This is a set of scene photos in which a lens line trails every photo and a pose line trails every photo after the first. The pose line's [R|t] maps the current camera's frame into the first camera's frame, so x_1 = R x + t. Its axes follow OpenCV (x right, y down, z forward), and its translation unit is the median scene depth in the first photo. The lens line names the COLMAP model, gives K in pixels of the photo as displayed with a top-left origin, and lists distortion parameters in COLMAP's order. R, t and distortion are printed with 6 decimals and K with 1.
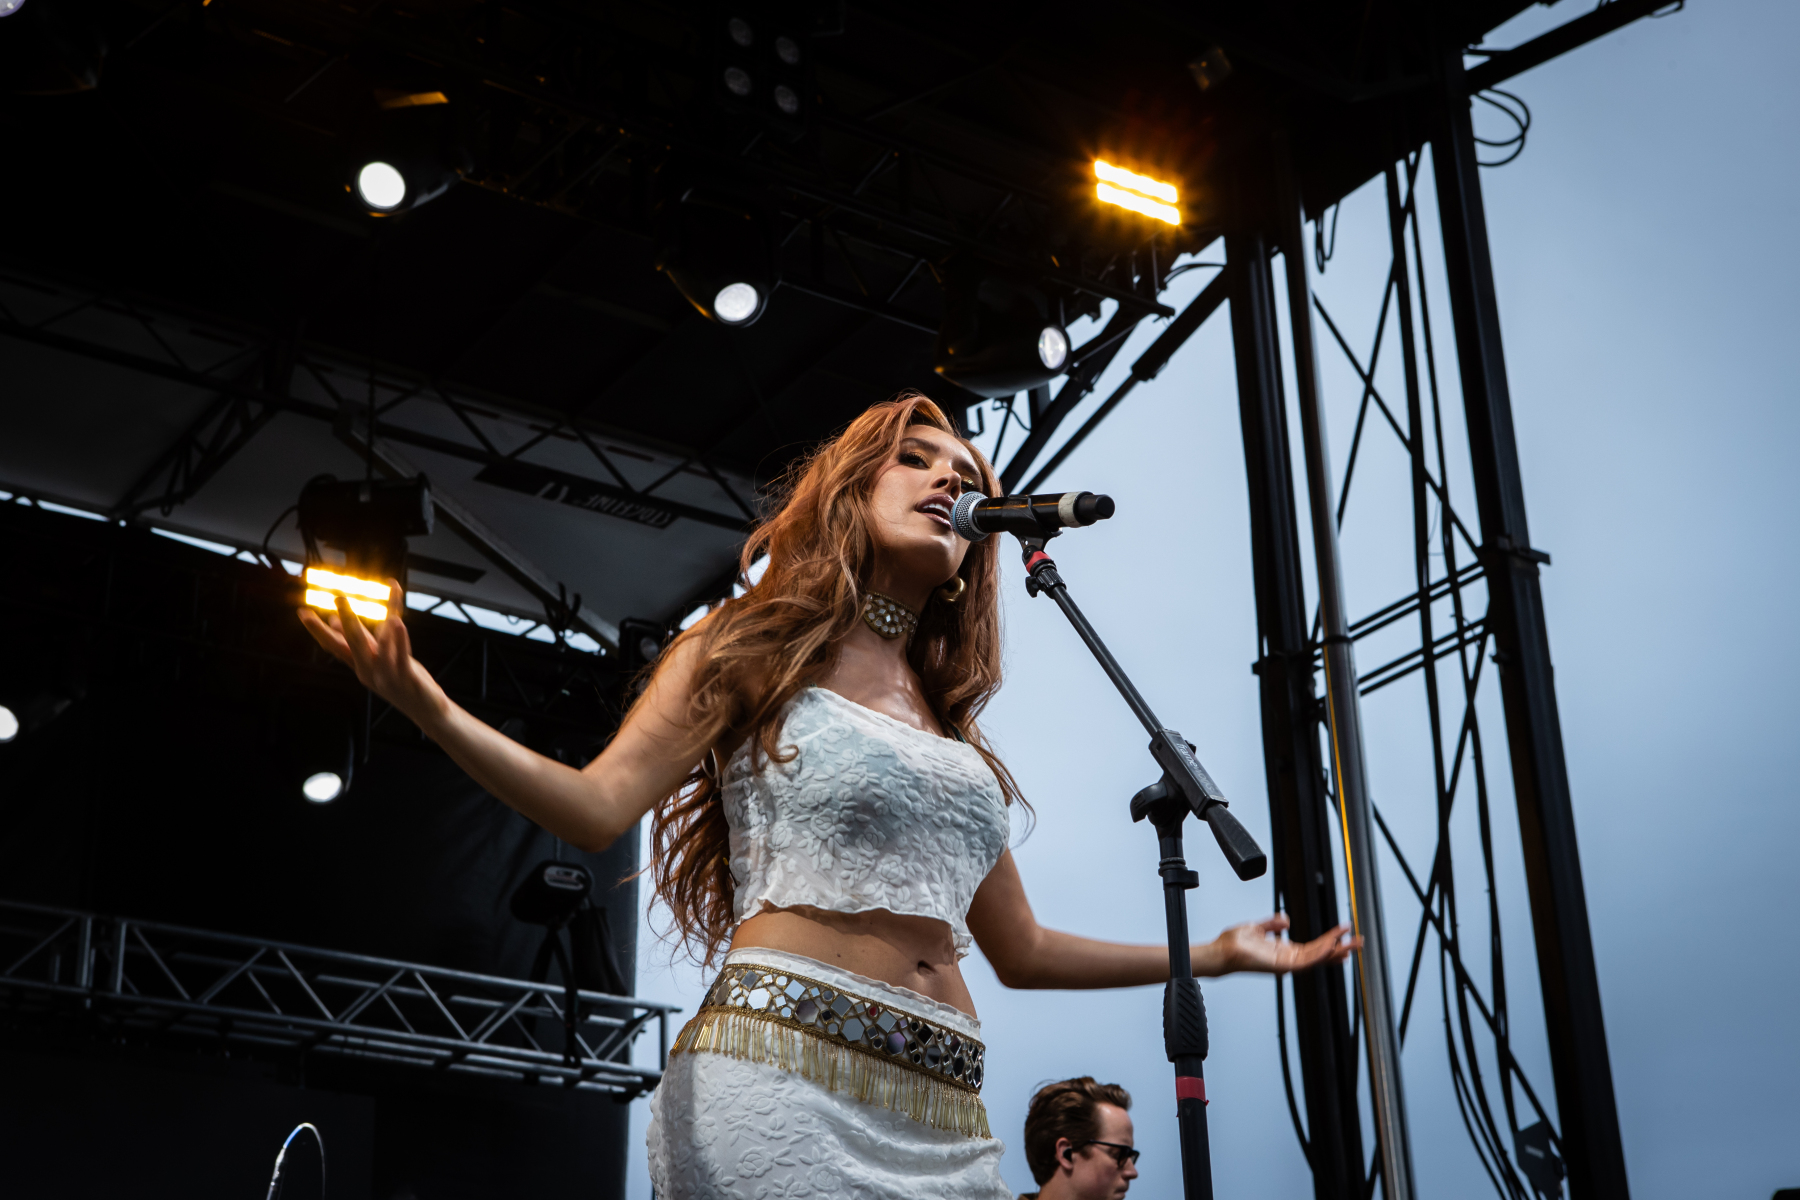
lens RADIAL K [[3049.2, 0, 891.0], [0, 3049.2, 585.6], [0, 0, 1]] dist [0.136719, 0.000000]
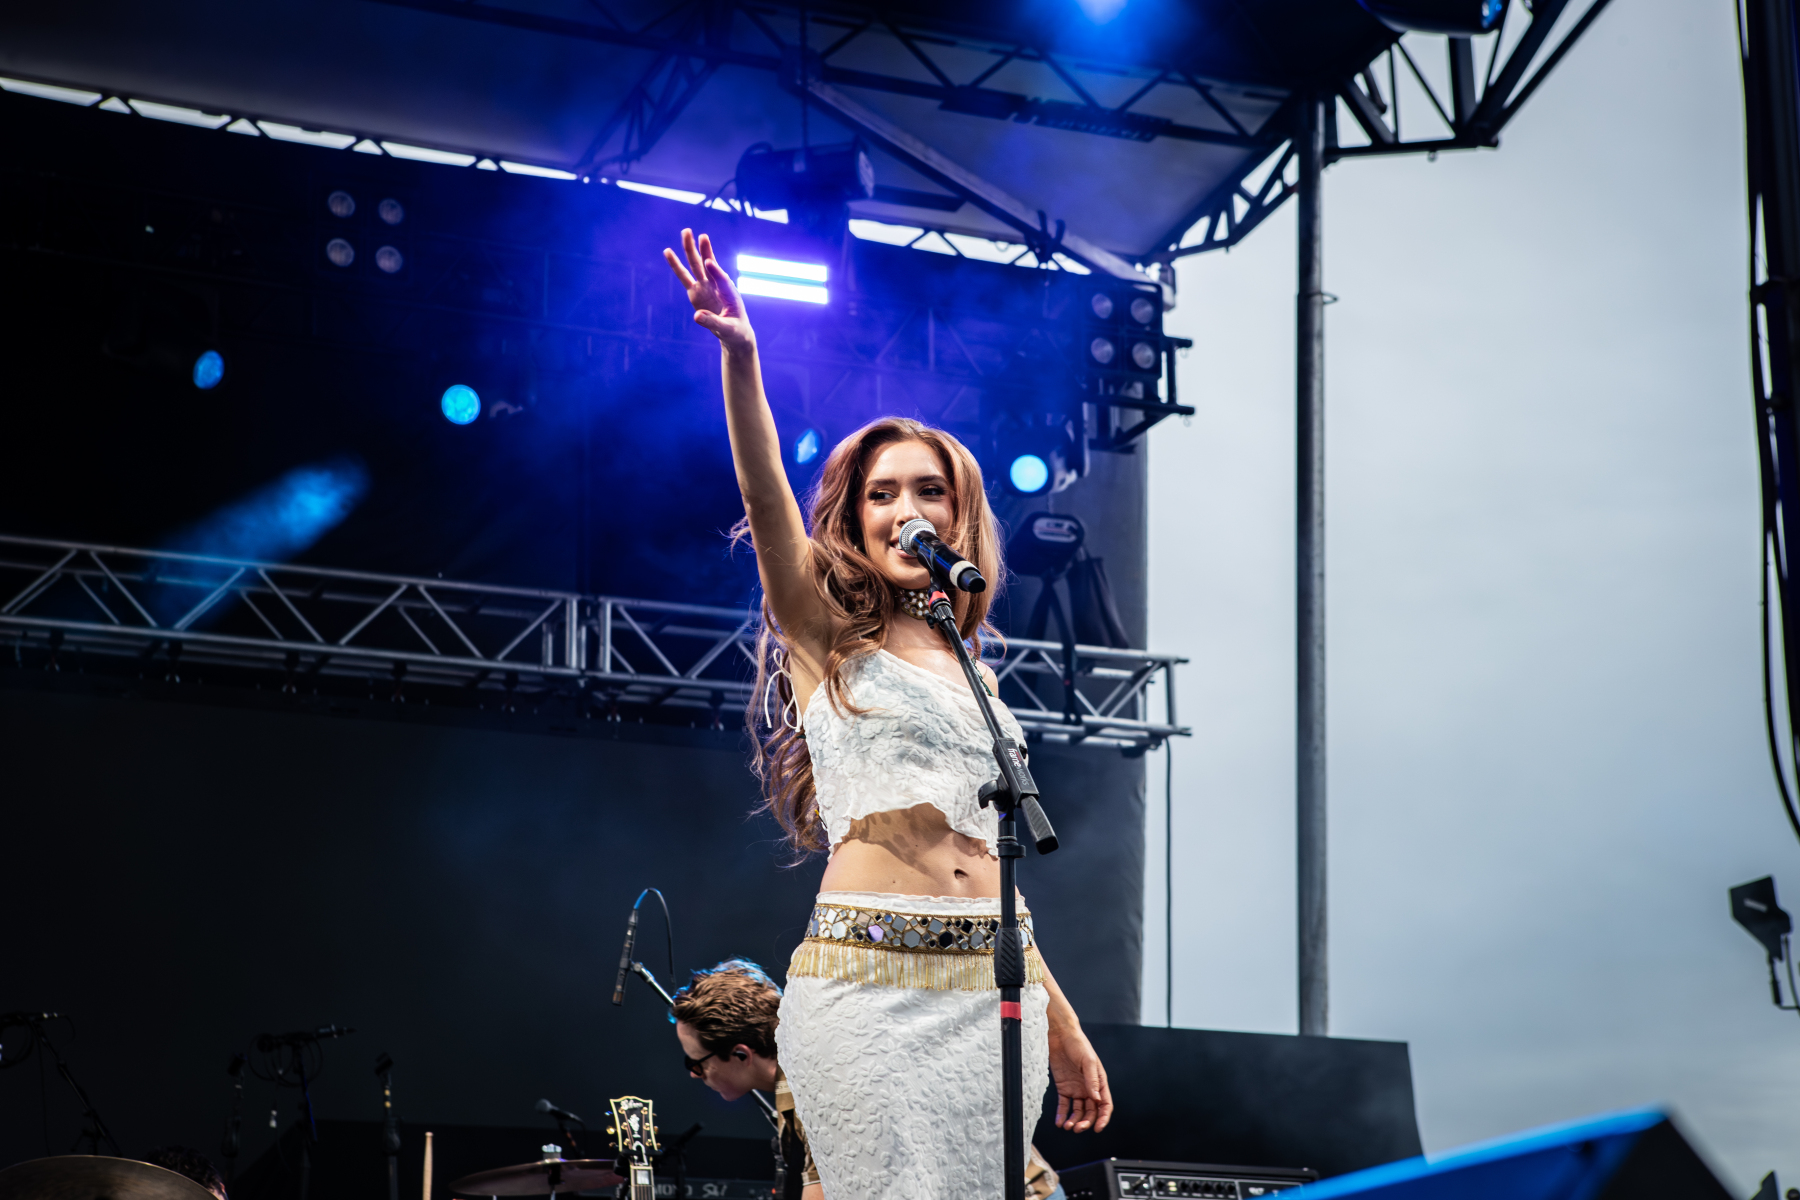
lens RADIAL K [[3585.3, 0, 882.0], [0, 3585.3, 582.9], [0, 0, 1]] dist [0.272865, 0.000000]
pose [[0.977942, -0.040777, -0.204856, 0.075143], [0.069893, 0.988106, 0.136972, -0.049212], [0.196834, -0.148269, 0.969161, -0.106580]]
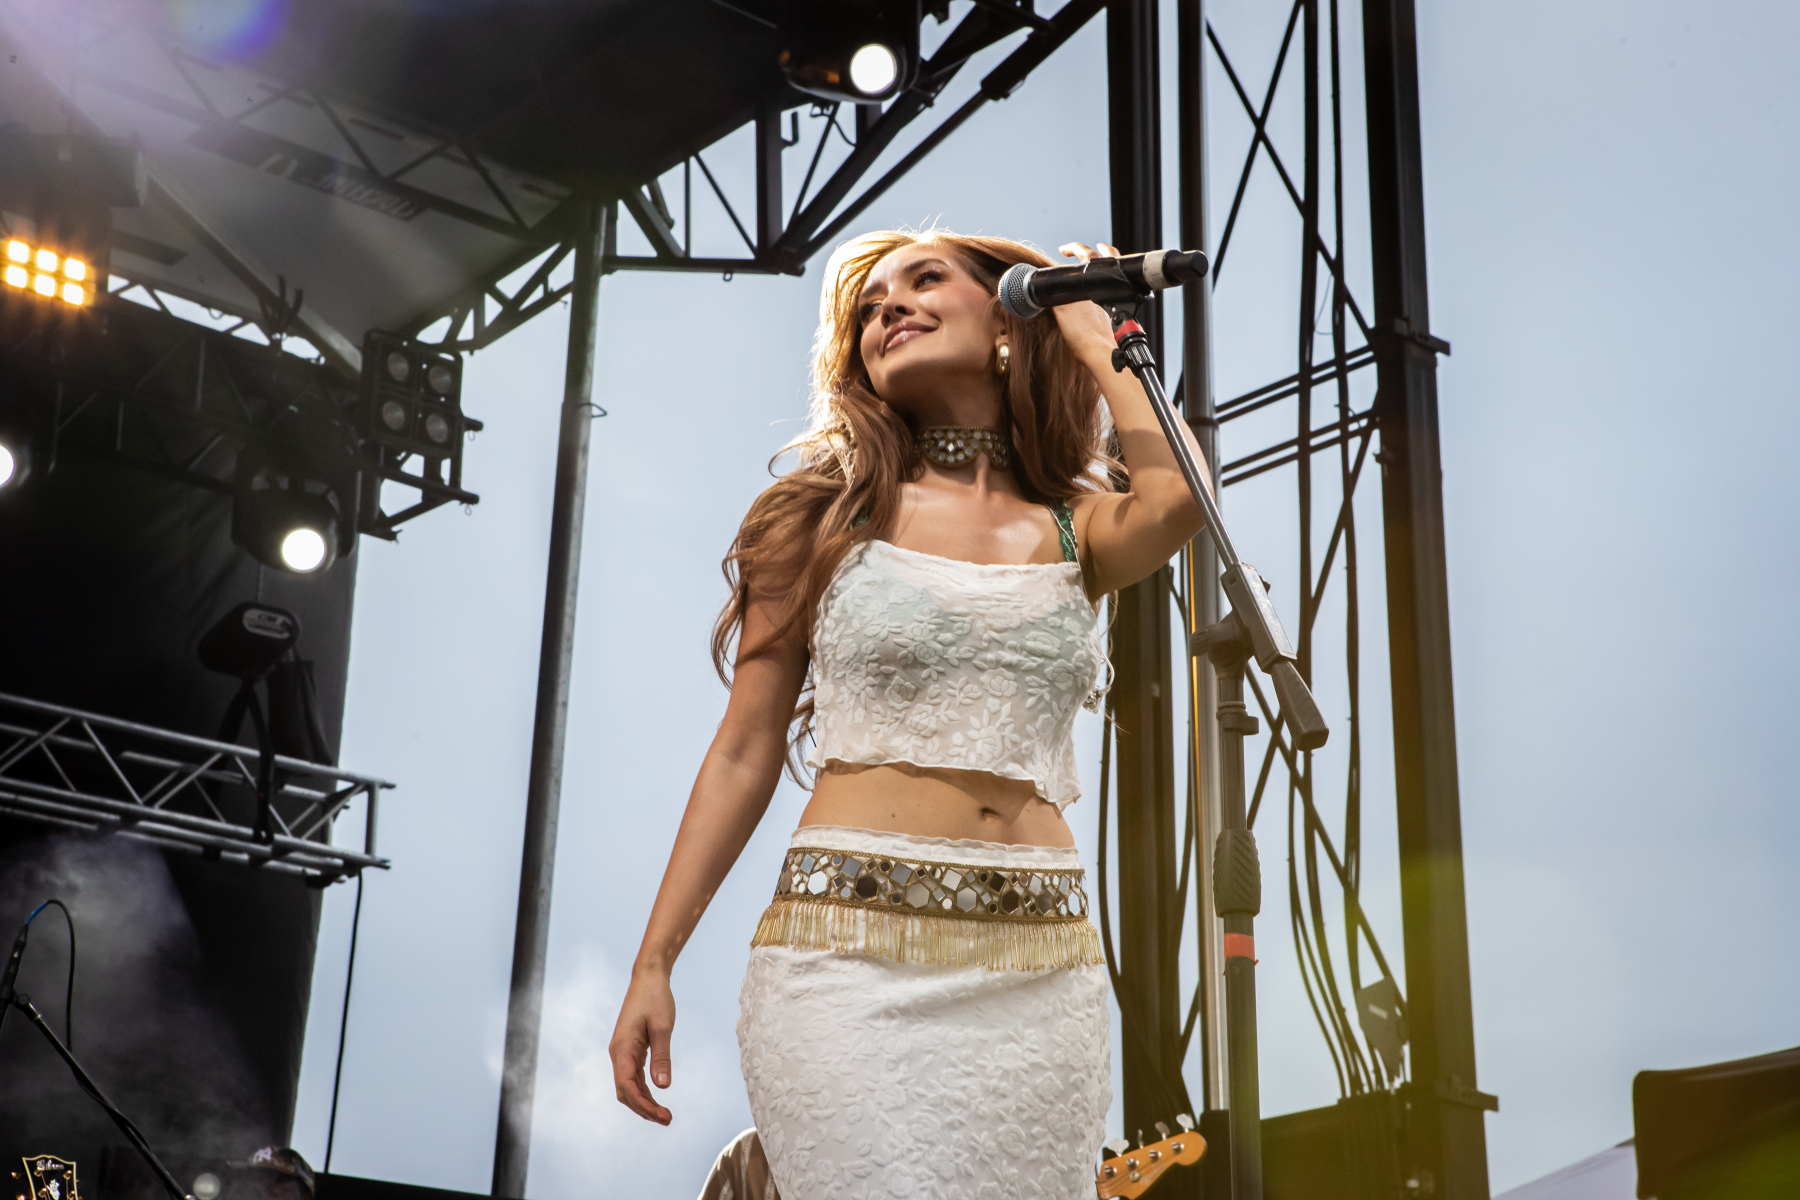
lens RADIAL K [[3585.3, 0, 894.6], [0, 3585.3, 585.0], [0, 0, 1]] dist [0.272865, 0.000000]
pose [[0.993538, 0.074558, 0.085571, -0.021835], [-0.080951, 0.993979, 0.073846, -0.004013], [-0.079550, -0.080295, 0.993592, -0.015488]]
